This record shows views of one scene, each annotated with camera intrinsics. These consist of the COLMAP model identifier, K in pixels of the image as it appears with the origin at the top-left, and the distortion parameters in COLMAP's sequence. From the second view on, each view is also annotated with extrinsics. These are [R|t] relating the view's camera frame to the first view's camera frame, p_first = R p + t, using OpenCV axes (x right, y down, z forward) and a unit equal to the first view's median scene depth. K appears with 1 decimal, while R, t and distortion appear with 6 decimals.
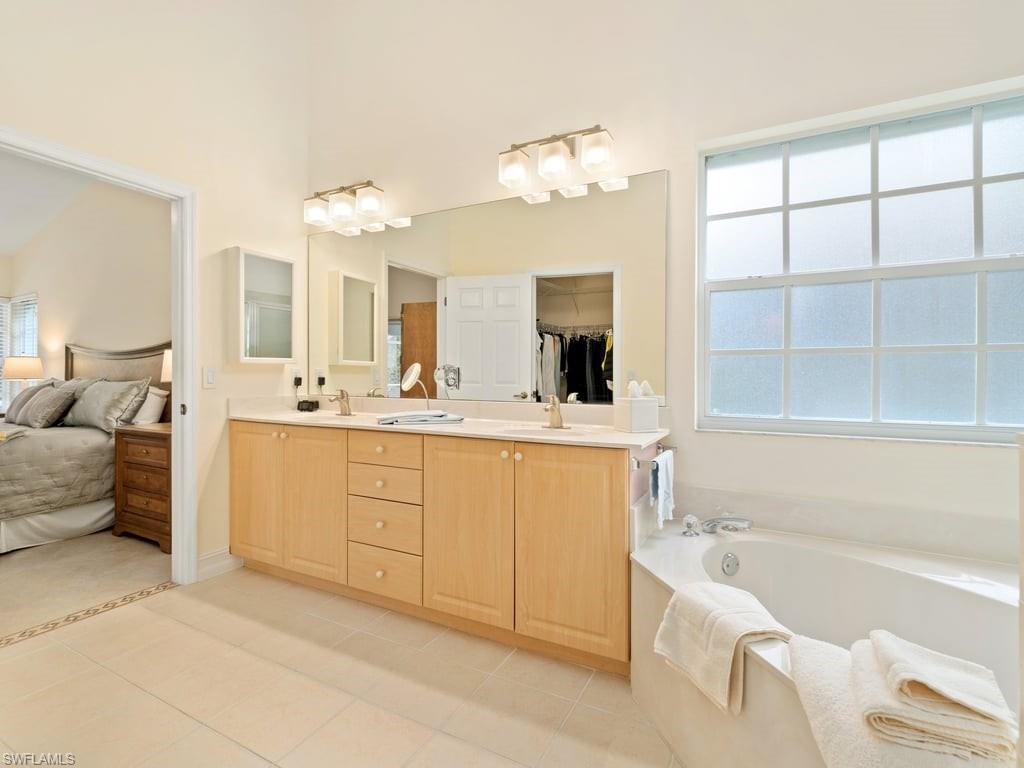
lens RADIAL K [[494.9, 0, 499.9], [0, 494.9, 382.5], [0, 0, 1]] dist [0.000208, 0.000562]
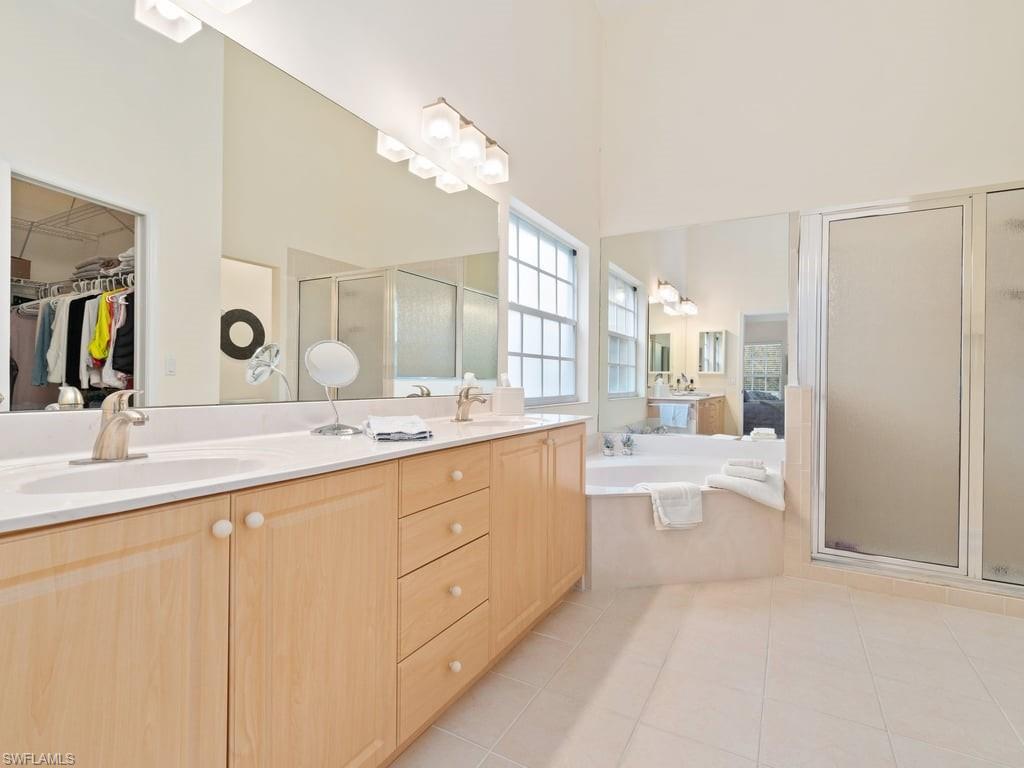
lens RADIAL K [[494.9, 0, 499.9], [0, 494.9, 382.5], [0, 0, 1]] dist [0.000208, 0.000562]
pose [[0.040503, -0.015415, 0.999061, -0.846666], [-0.006970, 0.999852, 0.015710, 0.000208], [-0.999155, -0.007600, 0.040389, 0.866895]]
